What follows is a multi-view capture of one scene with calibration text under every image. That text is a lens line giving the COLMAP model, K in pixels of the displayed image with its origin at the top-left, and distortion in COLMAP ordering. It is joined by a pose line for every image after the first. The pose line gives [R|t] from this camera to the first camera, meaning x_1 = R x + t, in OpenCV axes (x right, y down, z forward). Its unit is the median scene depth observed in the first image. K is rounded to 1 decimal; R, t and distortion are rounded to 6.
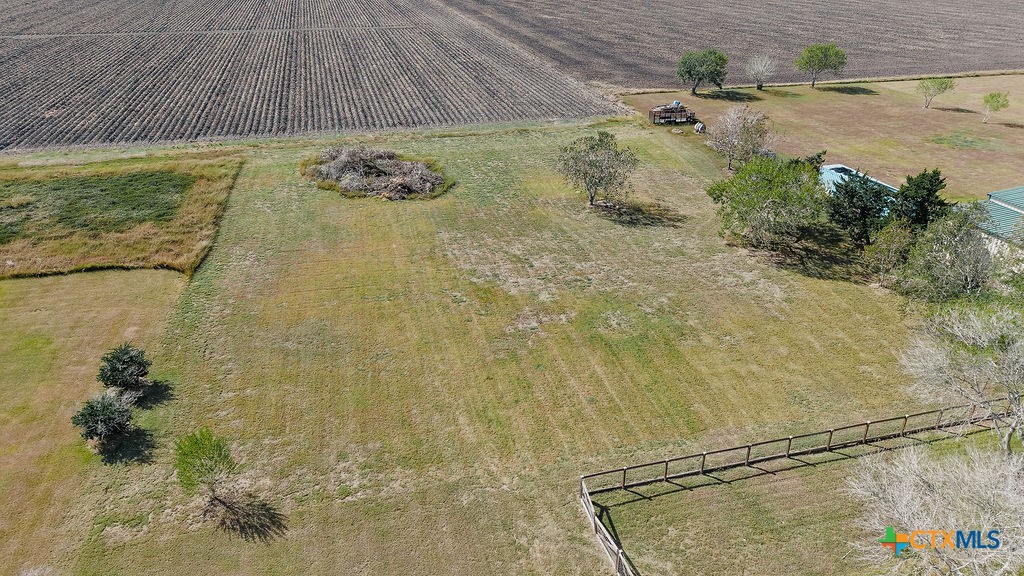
lens RADIAL K [[681.9, 0, 512.0], [0, 681.9, 288.0], [0, 0, 1]] dist [0.052211, -0.056344]
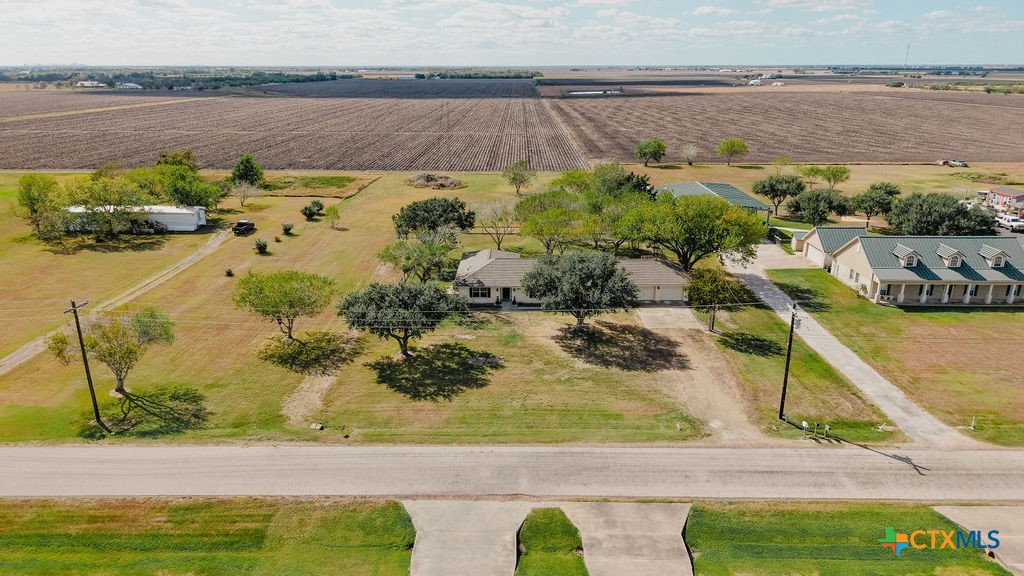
lens RADIAL K [[681.9, 0, 512.0], [0, 681.9, 288.0], [0, 0, 1]] dist [0.052211, -0.056344]
pose [[0.963154, 0.077894, -0.257424, 0.542612], [-0.119914, 0.981113, -0.151781, 0.402948], [0.240740, 0.177057, 0.954304, -0.820668]]
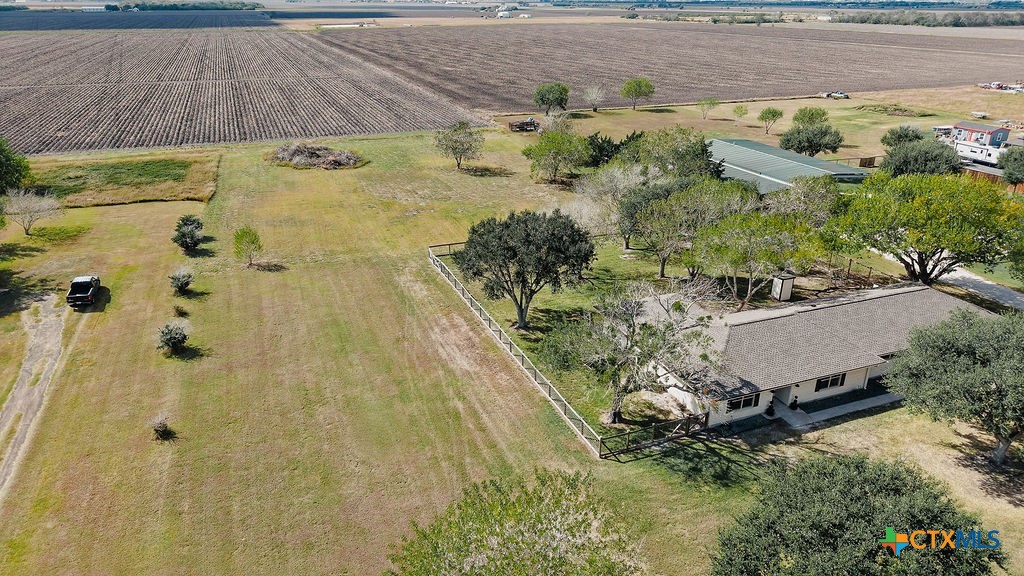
lens RADIAL K [[681.9, 0, 512.0], [0, 681.9, 288.0], [0, 0, 1]] dist [0.052211, -0.056344]
pose [[0.993862, -0.044958, 0.101076, 0.054062], [0.053017, 0.995503, -0.078505, 0.224215], [-0.097092, 0.083381, 0.991777, -0.438009]]
